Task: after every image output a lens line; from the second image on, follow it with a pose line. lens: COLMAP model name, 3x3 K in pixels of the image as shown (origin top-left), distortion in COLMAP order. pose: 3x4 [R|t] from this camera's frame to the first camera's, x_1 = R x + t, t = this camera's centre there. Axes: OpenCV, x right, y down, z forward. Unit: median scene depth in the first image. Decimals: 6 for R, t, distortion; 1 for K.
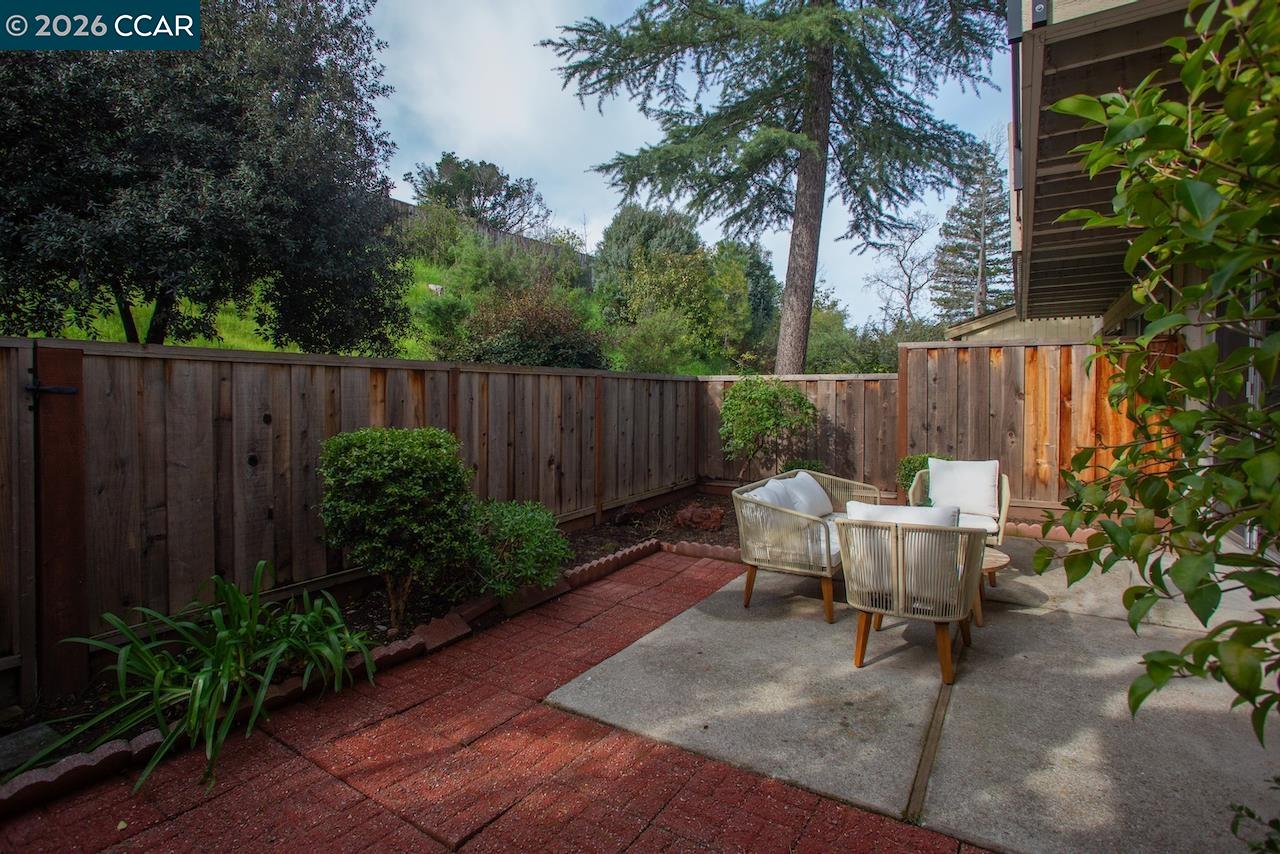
lens RADIAL K [[629.4, 0, 637.2], [0, 629.4, 423.9], [0, 0, 1]] dist [-0.077944, 0.039340]
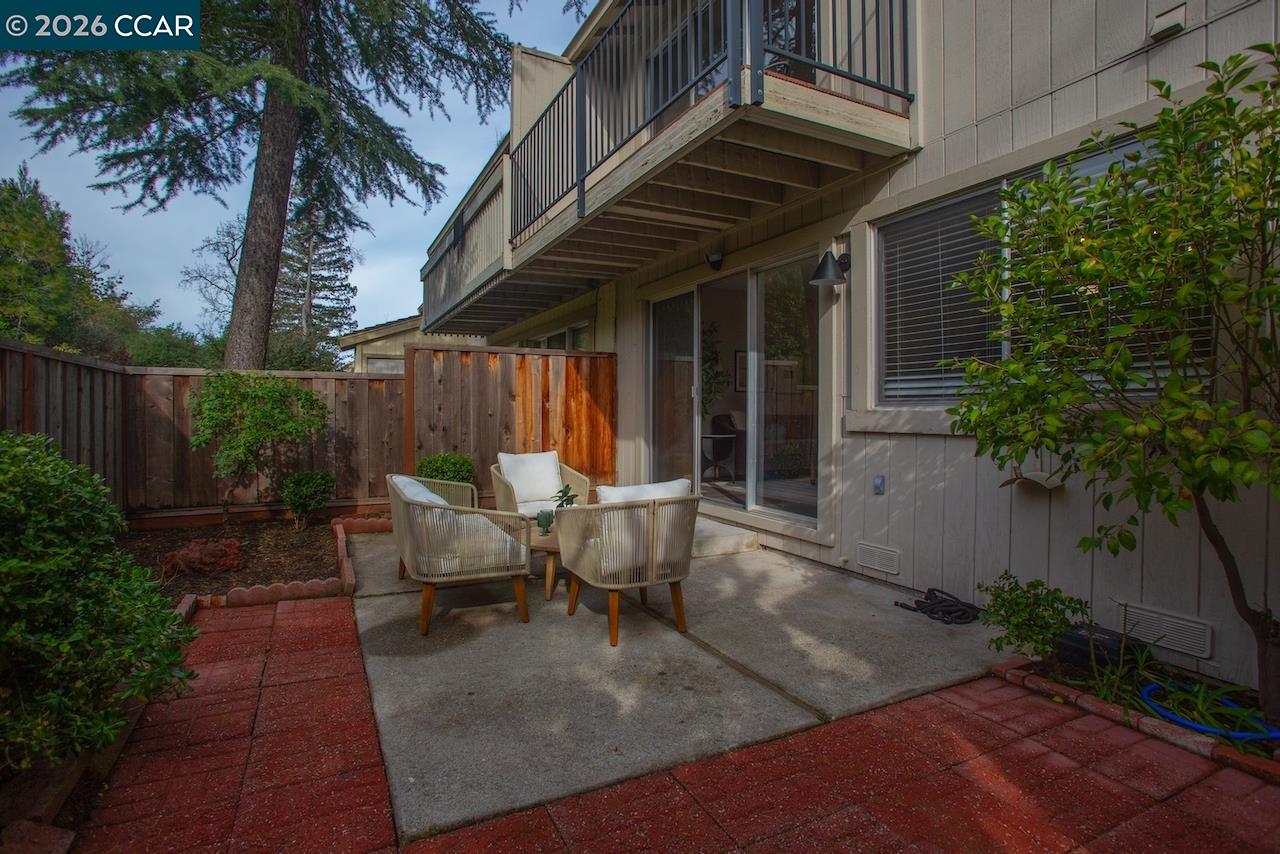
lens RADIAL K [[629.4, 0, 637.2], [0, 629.4, 423.9], [0, 0, 1]] dist [-0.077944, 0.039340]
pose [[0.525691, -0.016575, 0.850514, -0.320264], [0.034995, 0.999385, -0.002154, 0.017701], [-0.849955, 0.030896, 0.525948, 0.263206]]
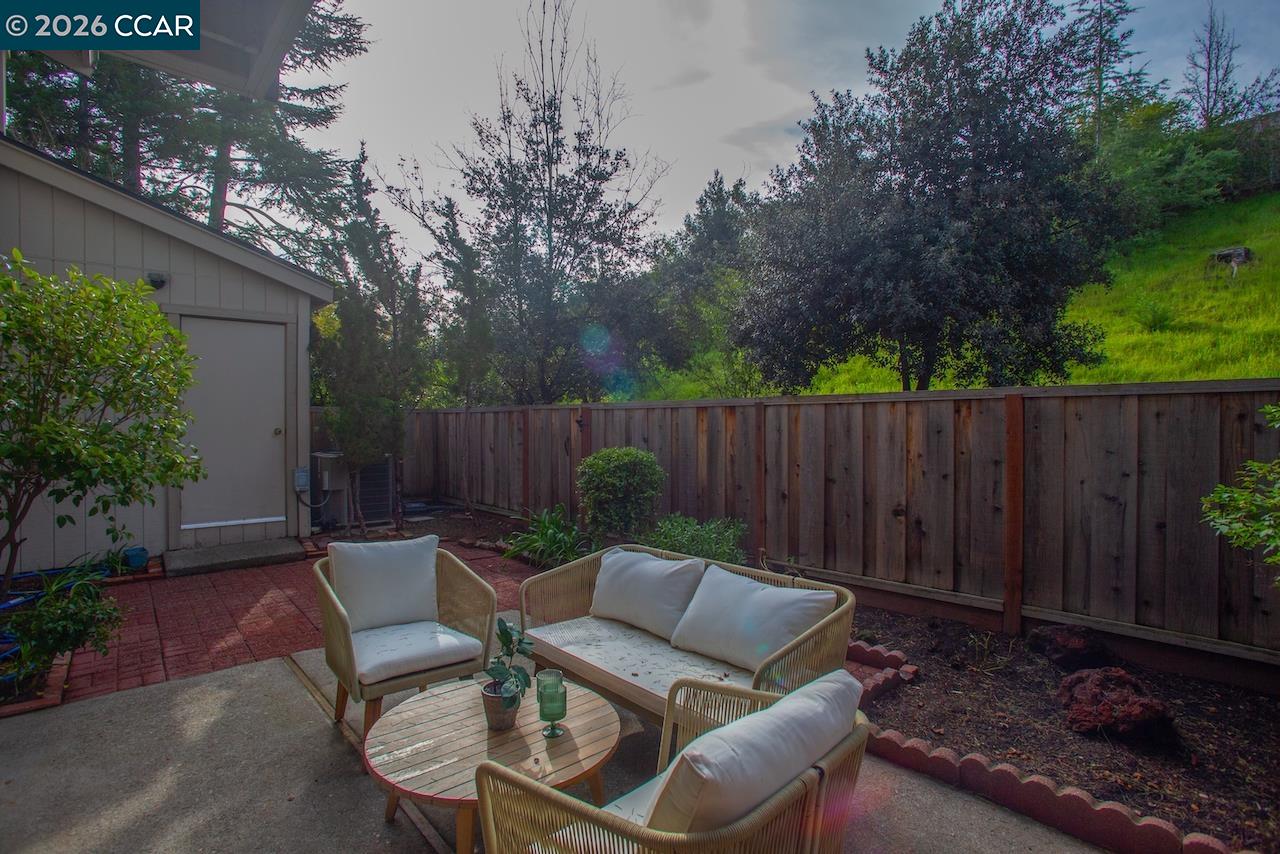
lens RADIAL K [[629.4, 0, 637.2], [0, 629.4, 423.9], [0, 0, 1]] dist [-0.077944, 0.039340]
pose [[-0.290954, 0.005336, -0.956722, 0.782117], [-0.034038, 0.999294, 0.015925, -0.056316], [0.956131, 0.037198, -0.290567, 1.037099]]
